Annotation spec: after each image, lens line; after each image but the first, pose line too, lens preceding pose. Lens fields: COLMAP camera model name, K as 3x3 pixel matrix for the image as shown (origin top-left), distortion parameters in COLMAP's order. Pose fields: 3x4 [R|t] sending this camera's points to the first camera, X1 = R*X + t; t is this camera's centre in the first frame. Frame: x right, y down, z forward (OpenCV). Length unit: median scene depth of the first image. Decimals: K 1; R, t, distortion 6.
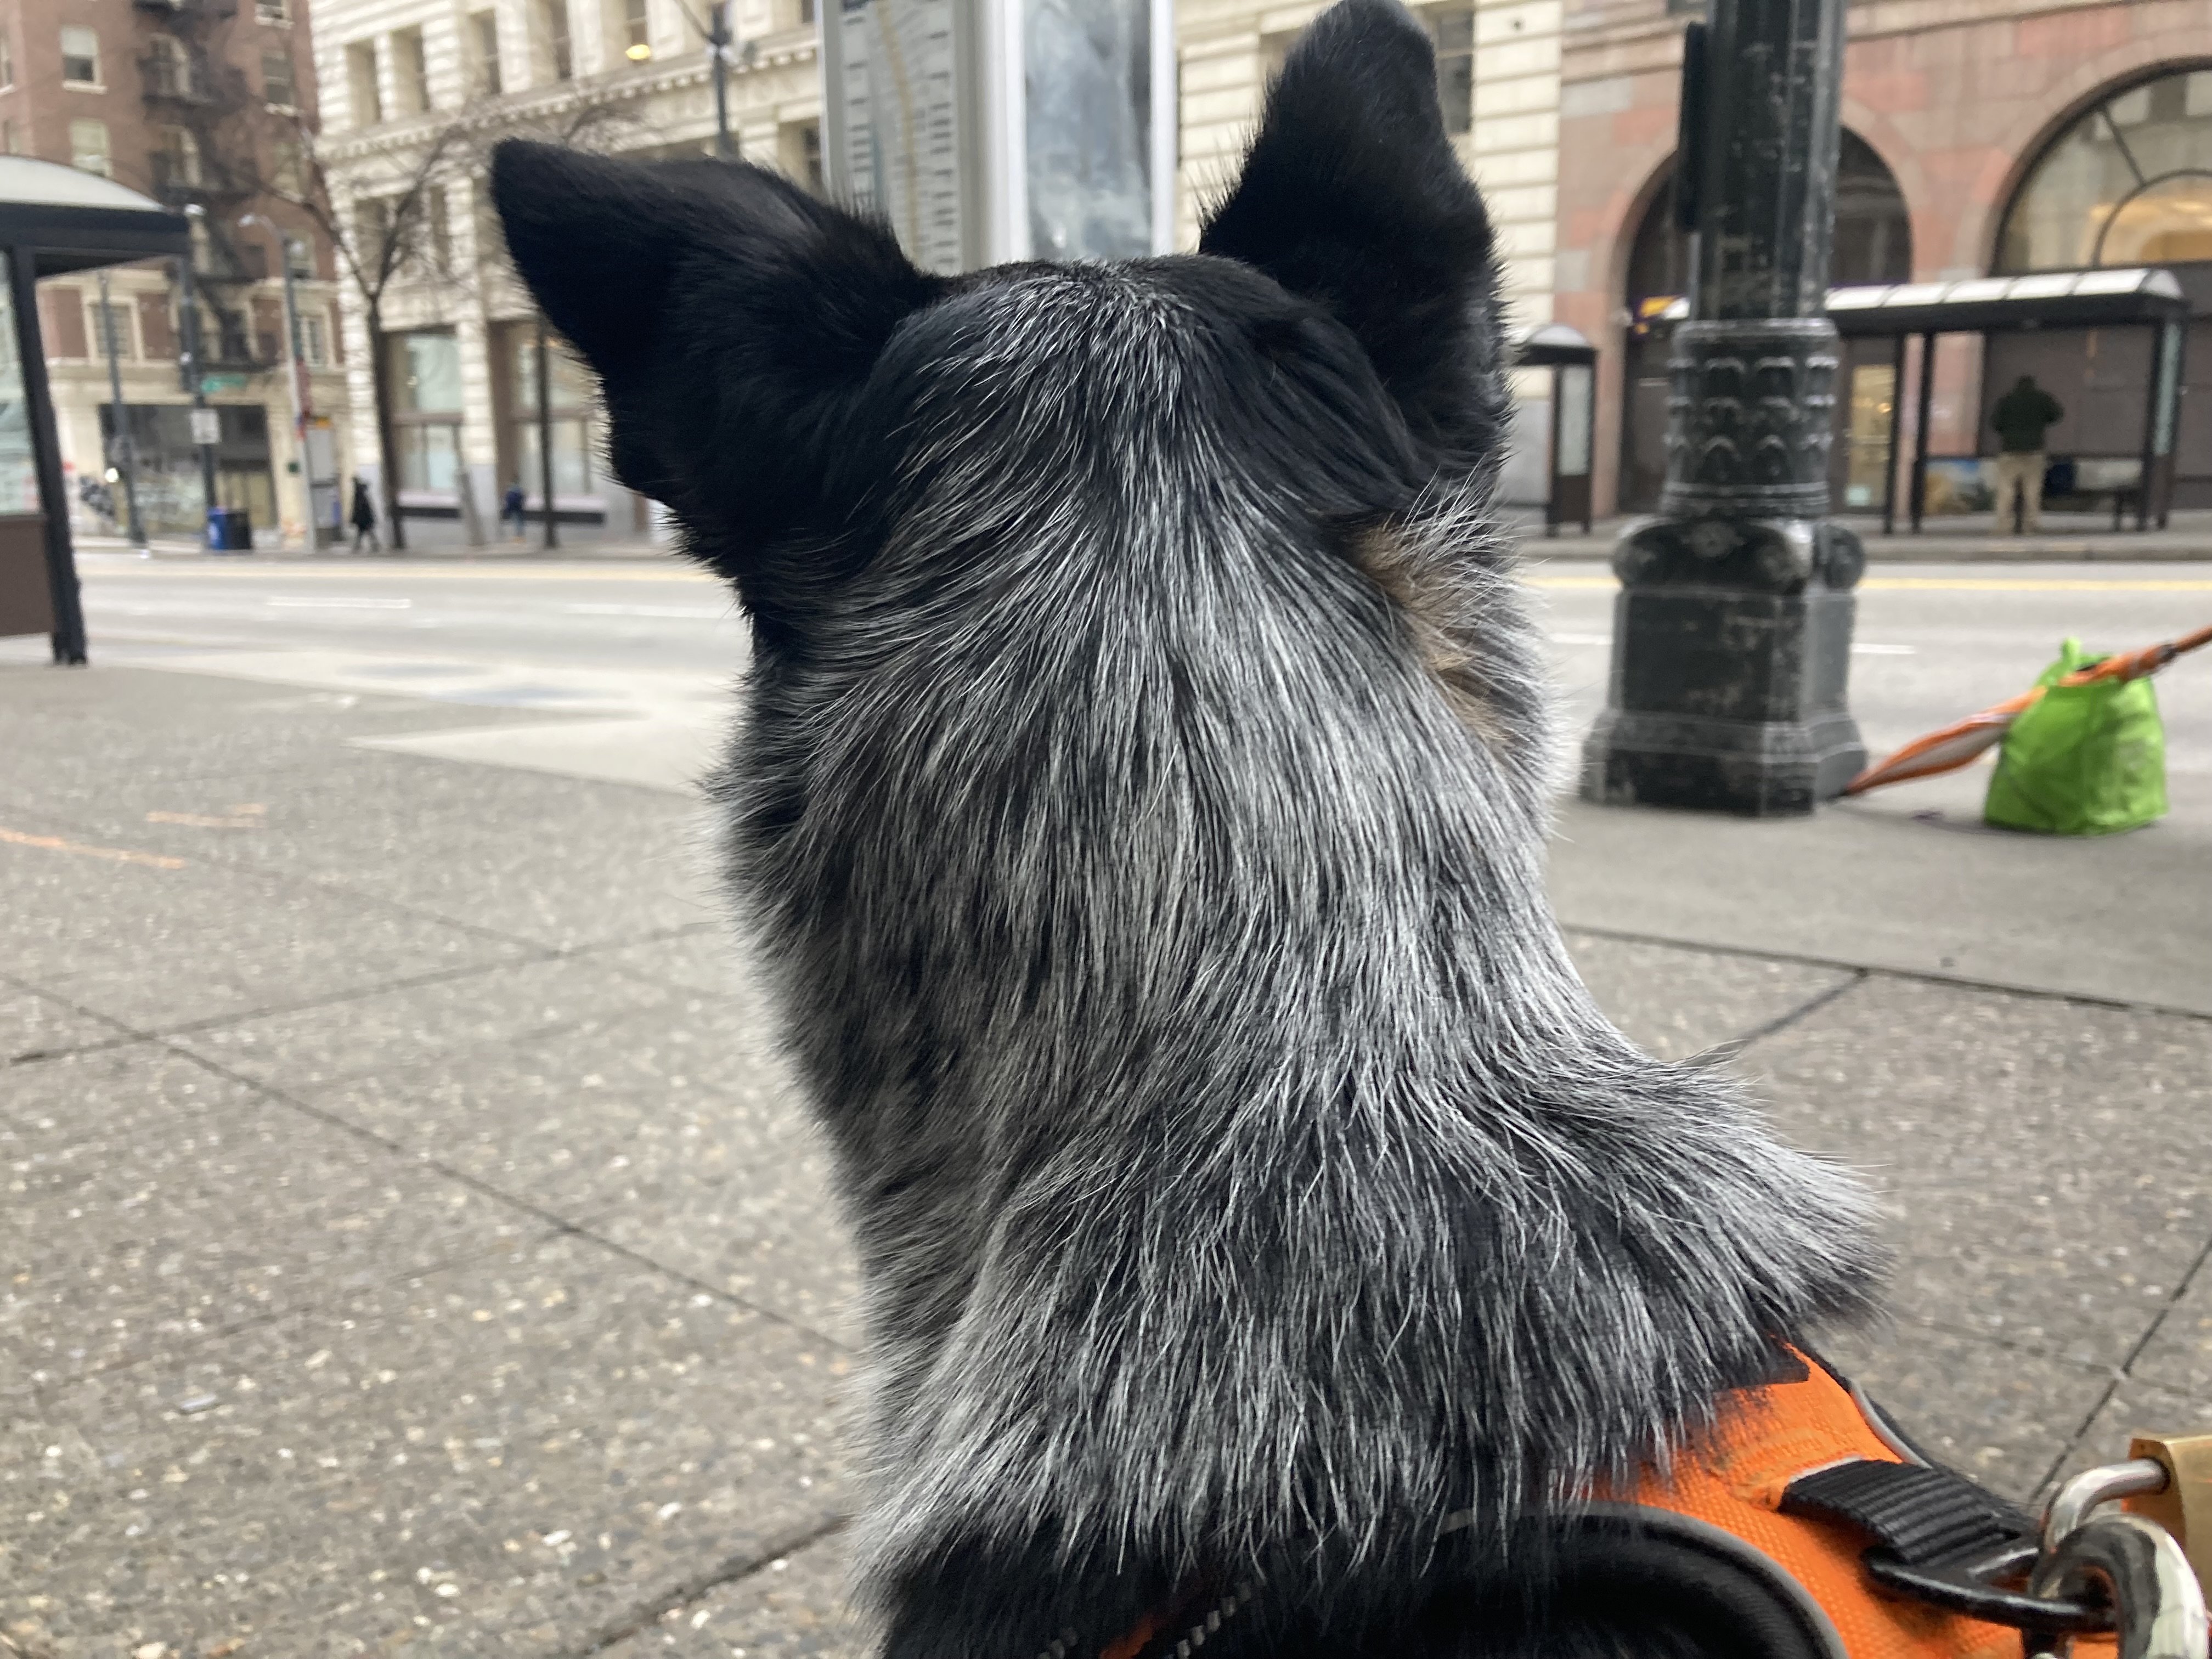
lens RADIAL K [[1953.5, 0, 1176.7], [0, 1953.5, 852.6], [0, 0, 1]] dist [-0.016809, 0.018253]
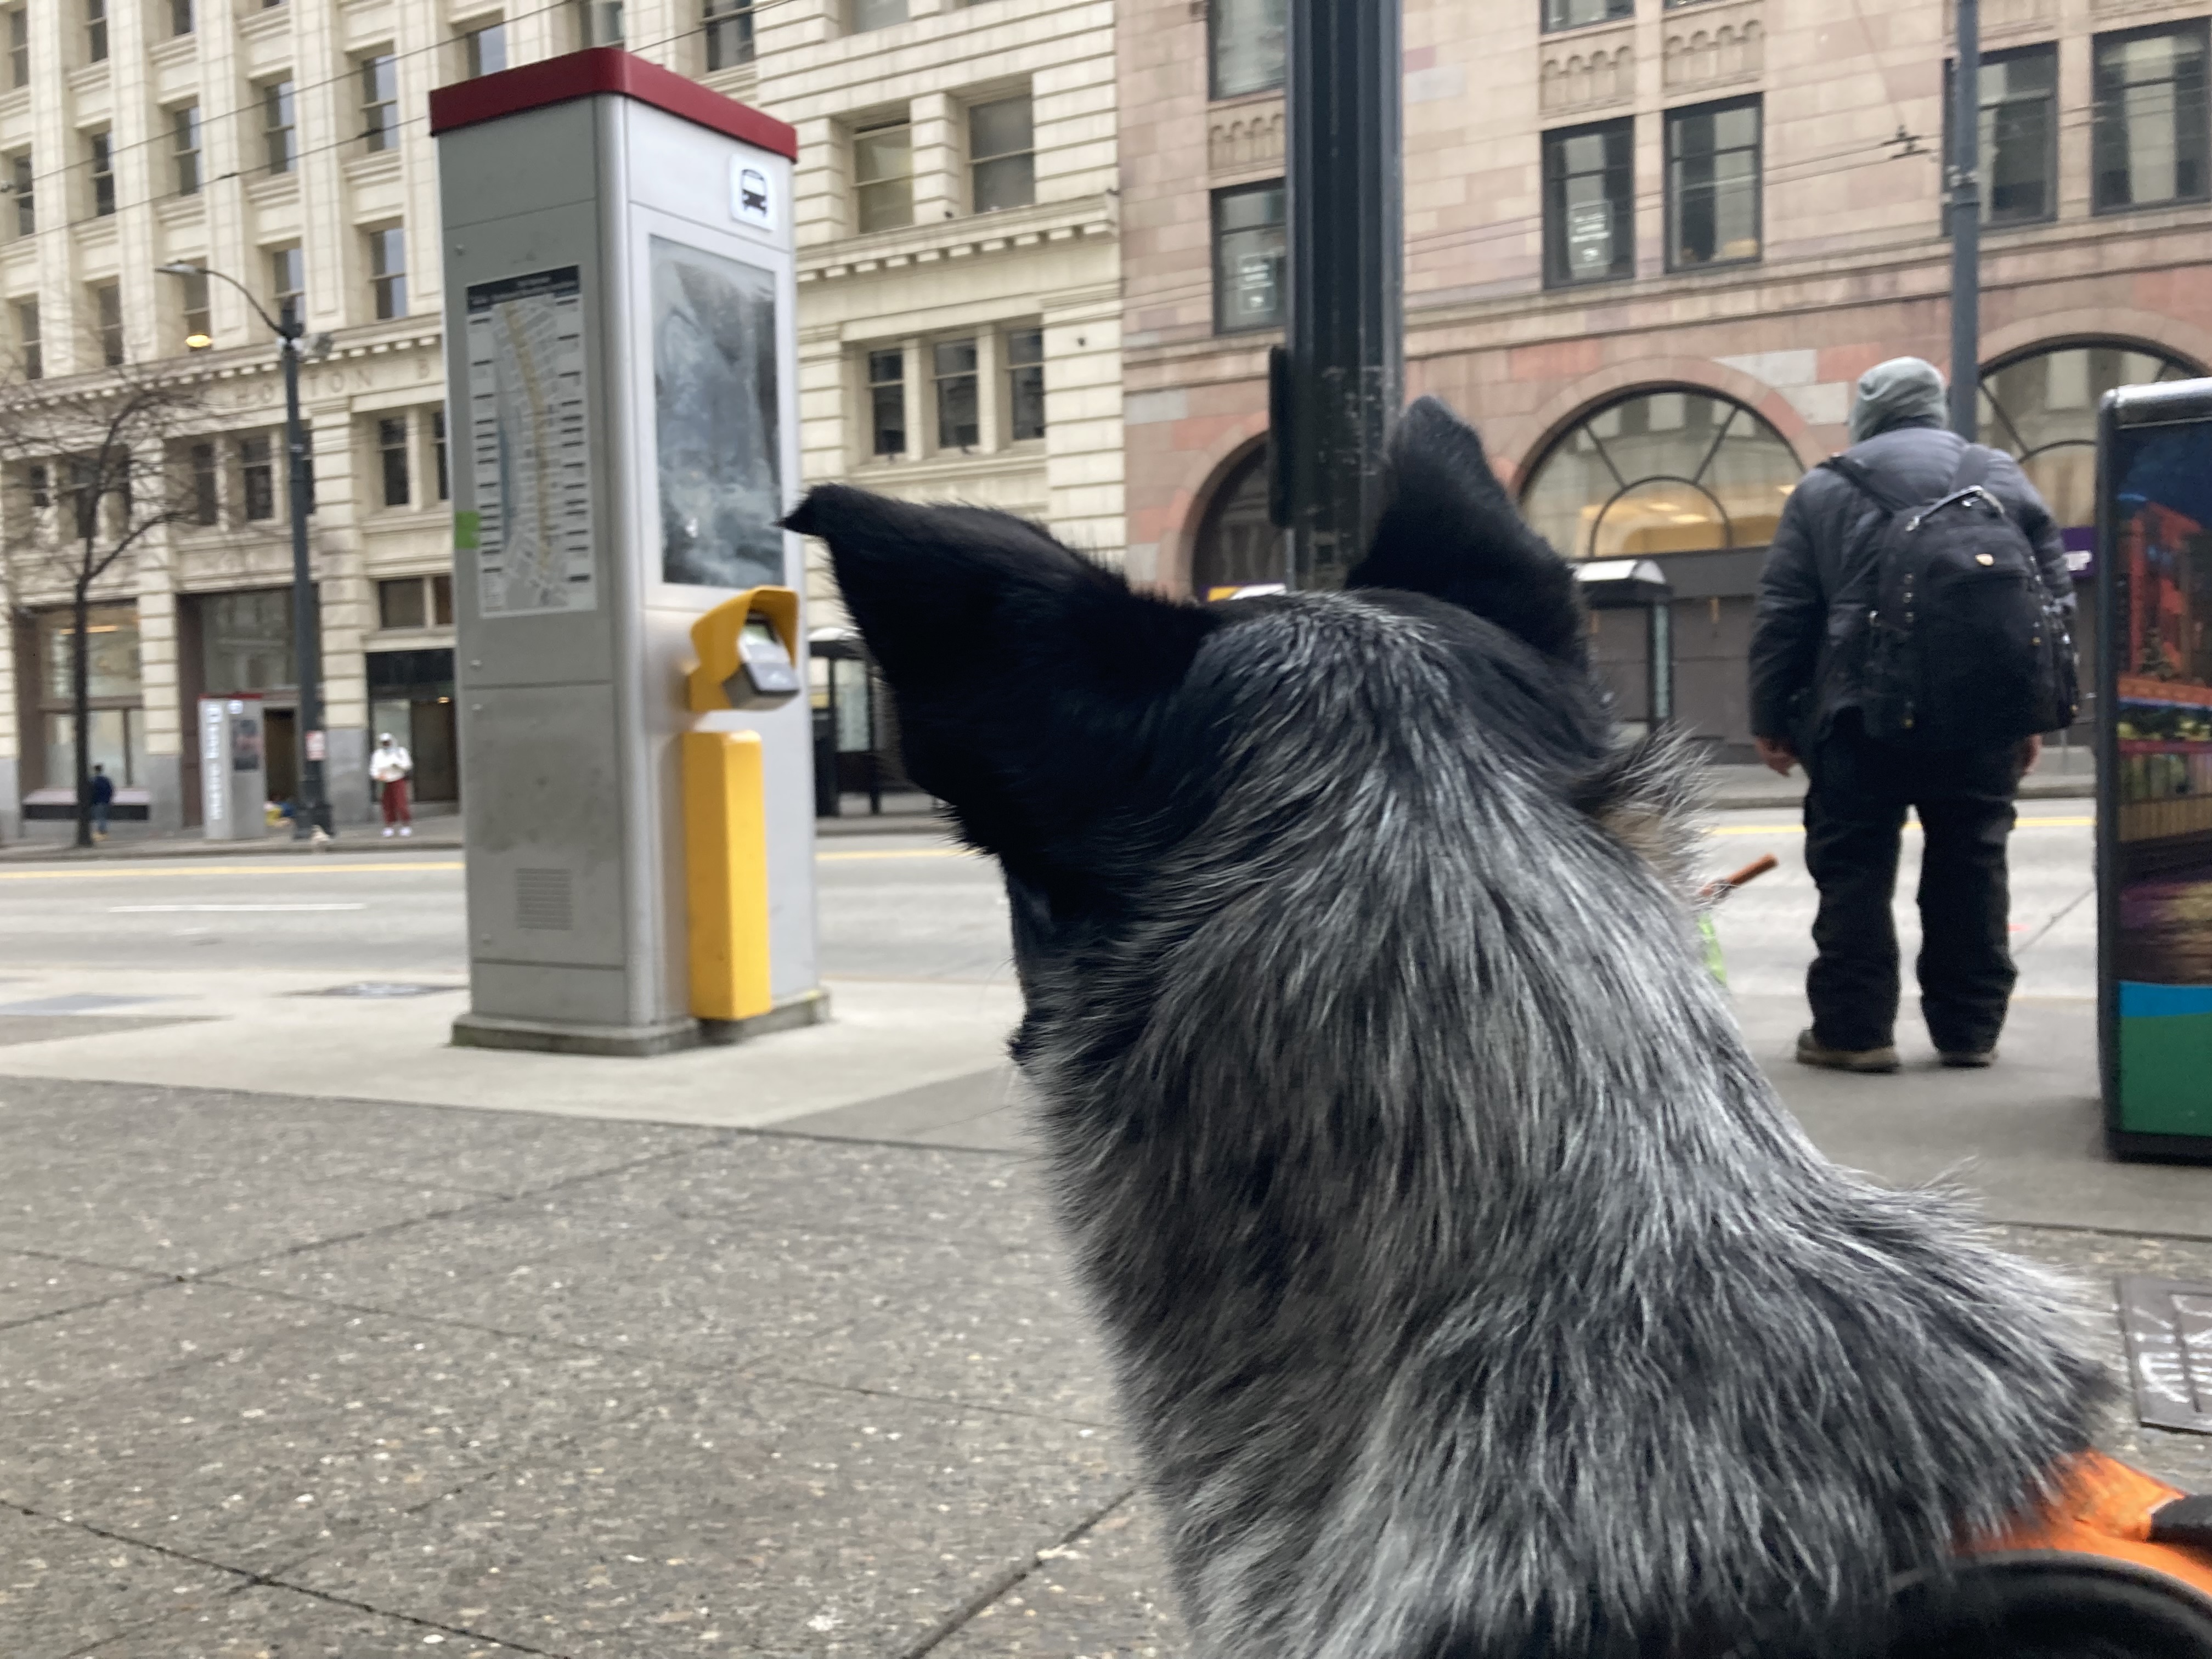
lens RADIAL K [[1940.9, 0, 1187.1], [0, 1940.9, 795.5], [0, 0, 1]] dist [0.009738, -0.021180]
pose [[0.971002, -0.025273, 0.237730, -0.086438], [0.064625, 0.985124, -0.159231, 0.004354], [-0.230169, 0.169977, 0.958191, -0.026430]]
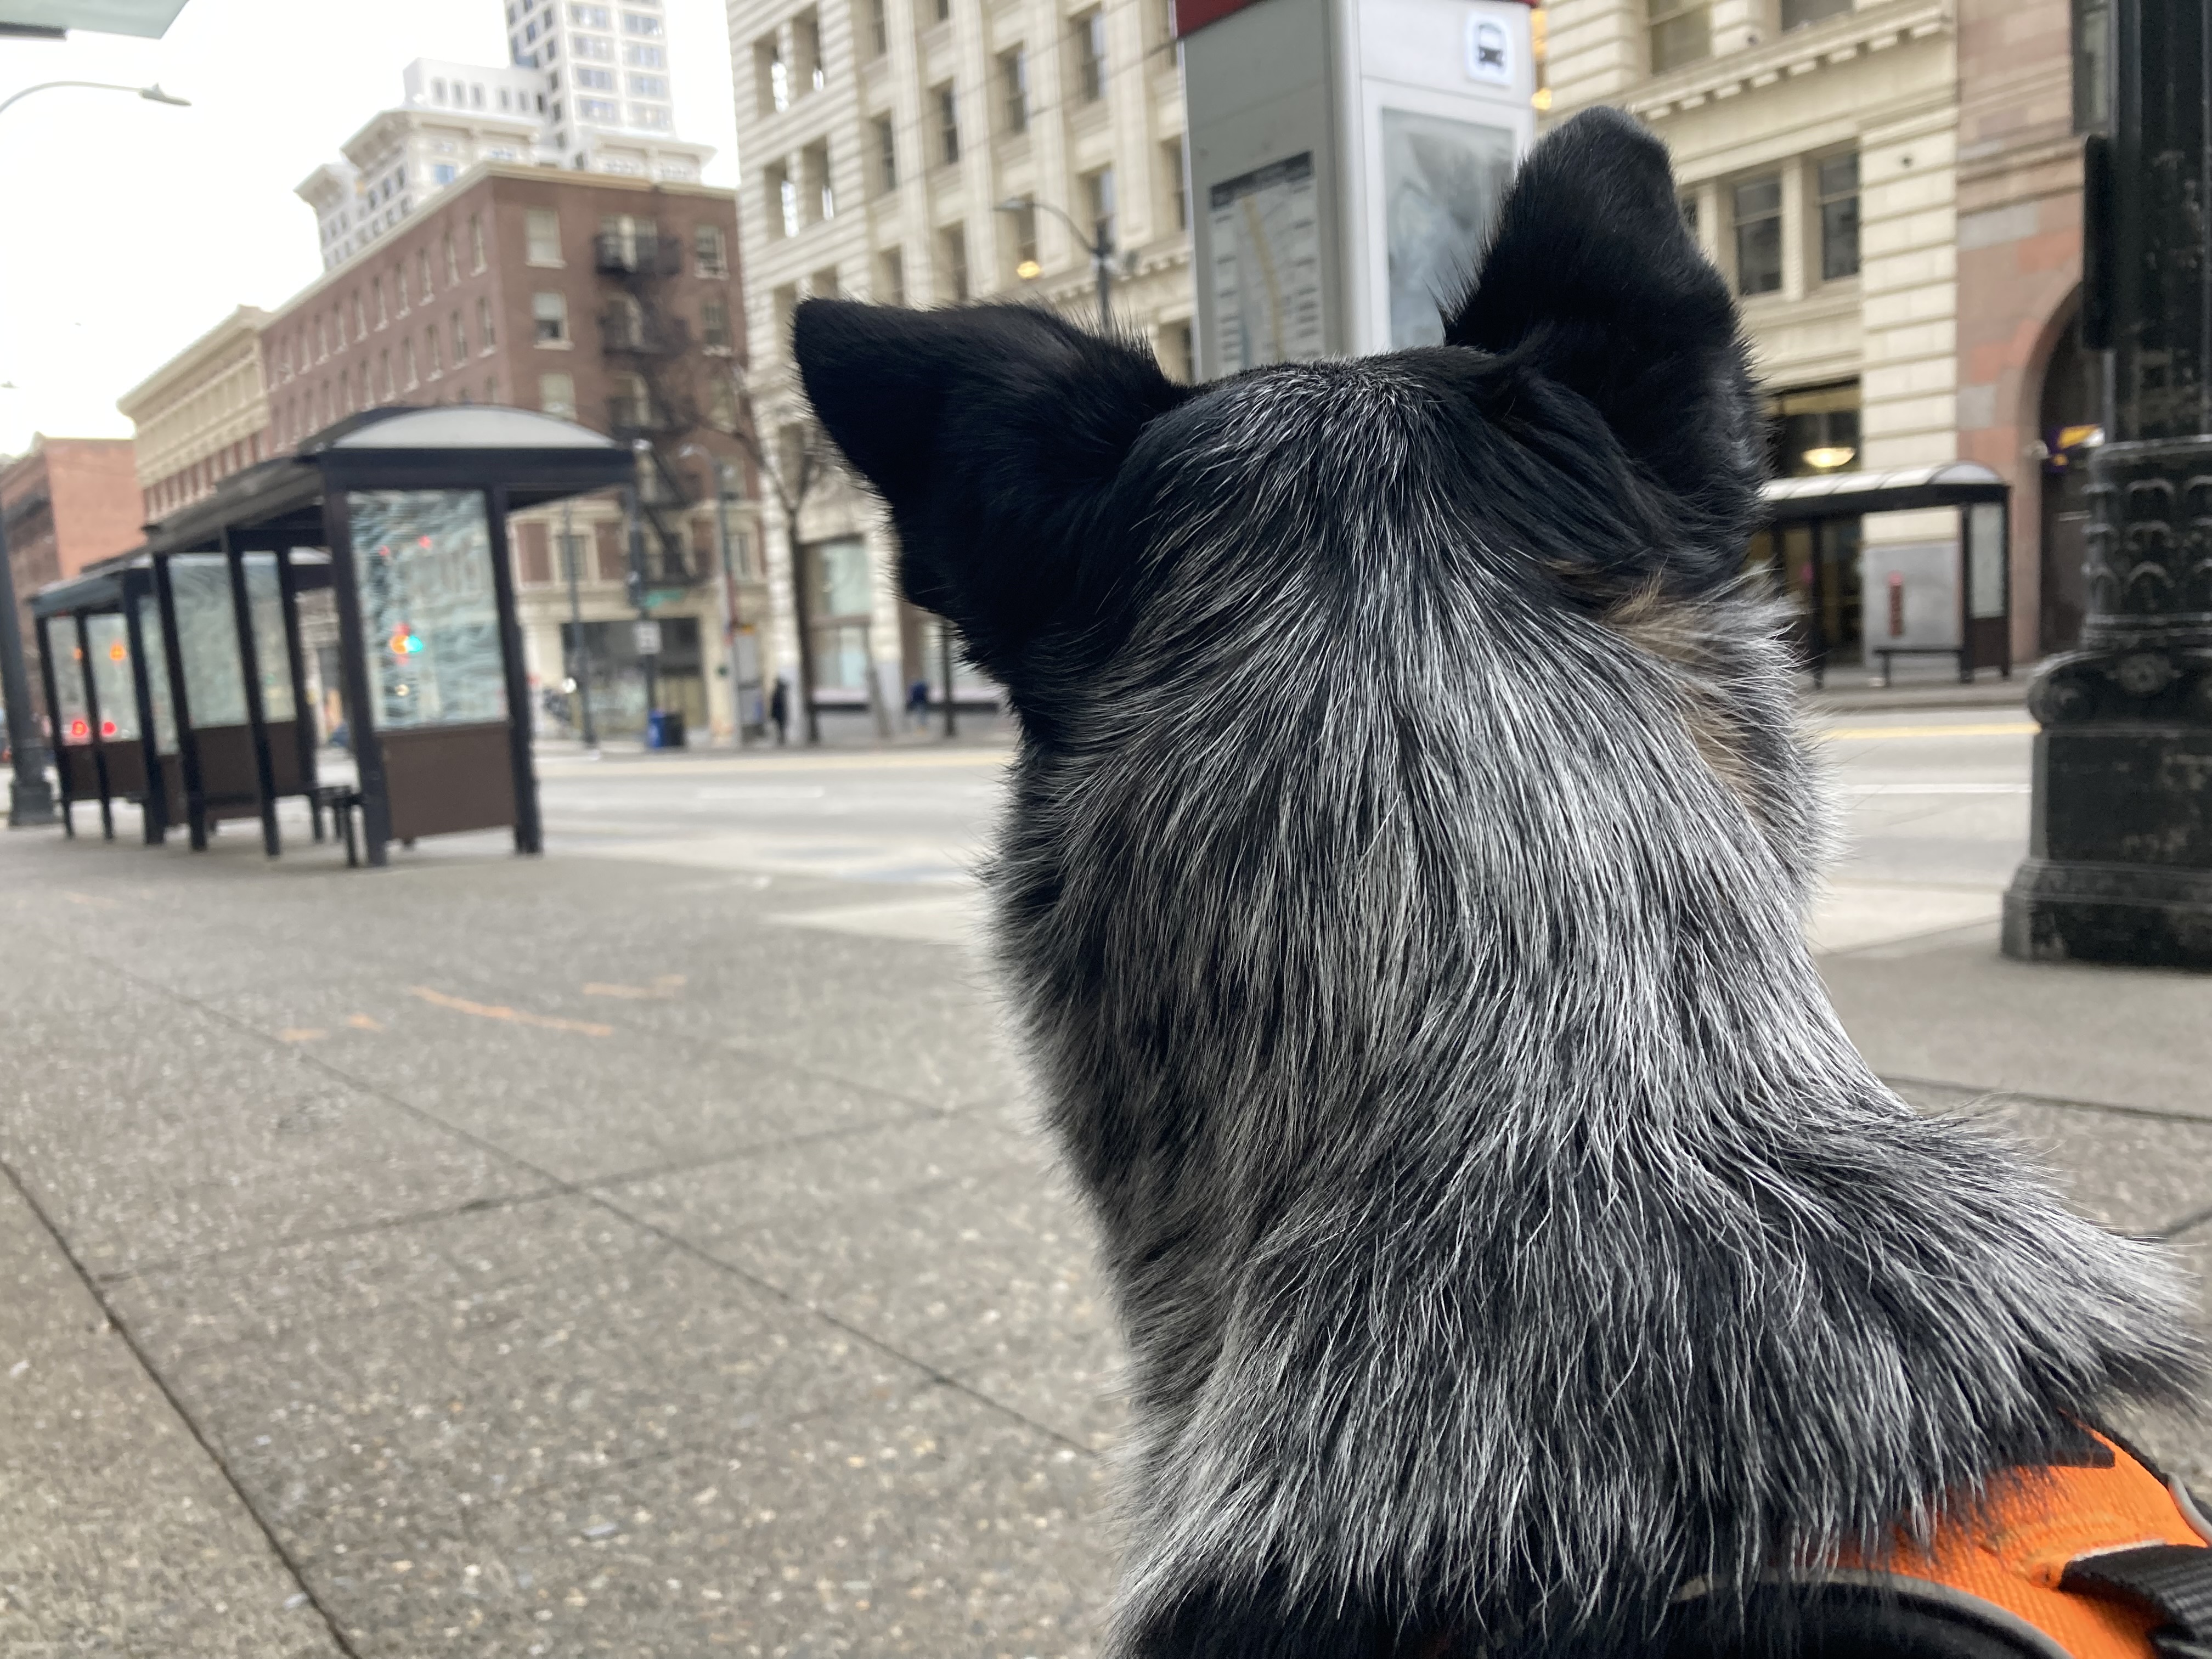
lens RADIAL K [[1965.9, 0, 1106.0], [0, 1965.9, 829.5], [0, 0, 1]] dist [0.002269, -0.008331]
pose [[0.972770, -0.025650, -0.230349, 0.014419], [0.001779, 0.994654, -0.103245, 0.011506], [0.231766, 0.100024, 0.967616, -0.003380]]
